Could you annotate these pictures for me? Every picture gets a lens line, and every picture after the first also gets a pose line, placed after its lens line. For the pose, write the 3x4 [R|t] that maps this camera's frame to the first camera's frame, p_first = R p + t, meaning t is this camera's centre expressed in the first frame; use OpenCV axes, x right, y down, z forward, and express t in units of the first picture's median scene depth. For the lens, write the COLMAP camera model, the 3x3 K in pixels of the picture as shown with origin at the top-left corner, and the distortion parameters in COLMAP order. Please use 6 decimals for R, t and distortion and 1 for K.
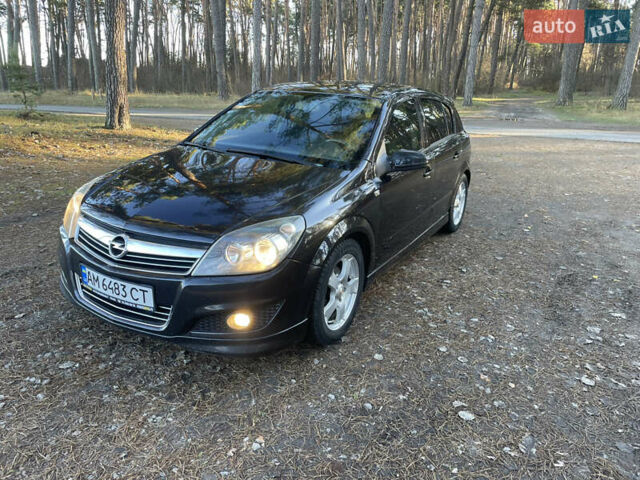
lens RADIAL K [[483.0, 0, 320.0], [0, 483.0, 240.0], [0, 0, 1]] dist [0.077069, -0.097134]
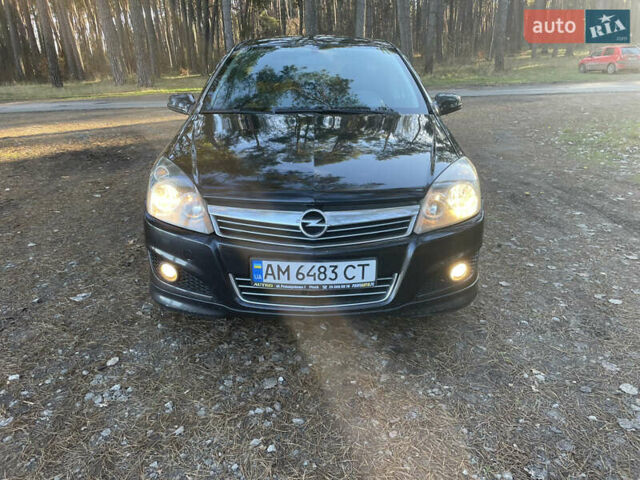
lens RADIAL K [[483.0, 0, 320.0], [0, 483.0, 240.0], [0, 0, 1]] dist [0.077069, -0.097134]
pose [[0.863629, -0.213144, 0.456854, -0.787263], [0.195014, 0.976923, 0.087129, -0.029448], [-0.464882, 0.013846, 0.885264, 0.261028]]
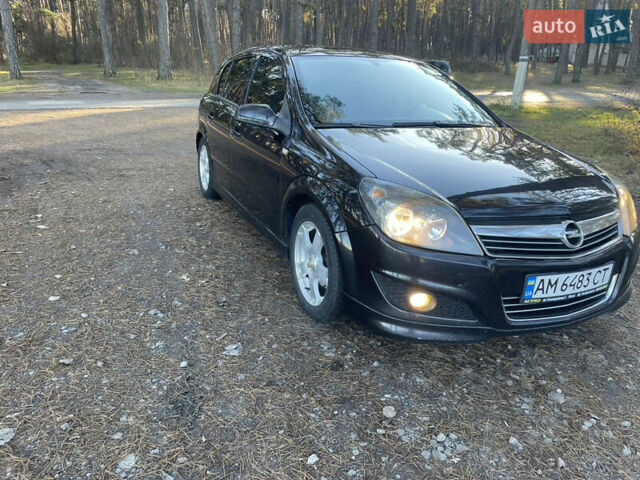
lens RADIAL K [[483.0, 0, 320.0], [0, 483.0, 240.0], [0, 0, 1]] dist [0.077069, -0.097134]
pose [[0.587326, -0.277522, 0.760283, -1.332126], [0.238479, 0.957010, 0.165104, -0.226160], [-0.773418, 0.084341, 0.628260, 0.801614]]
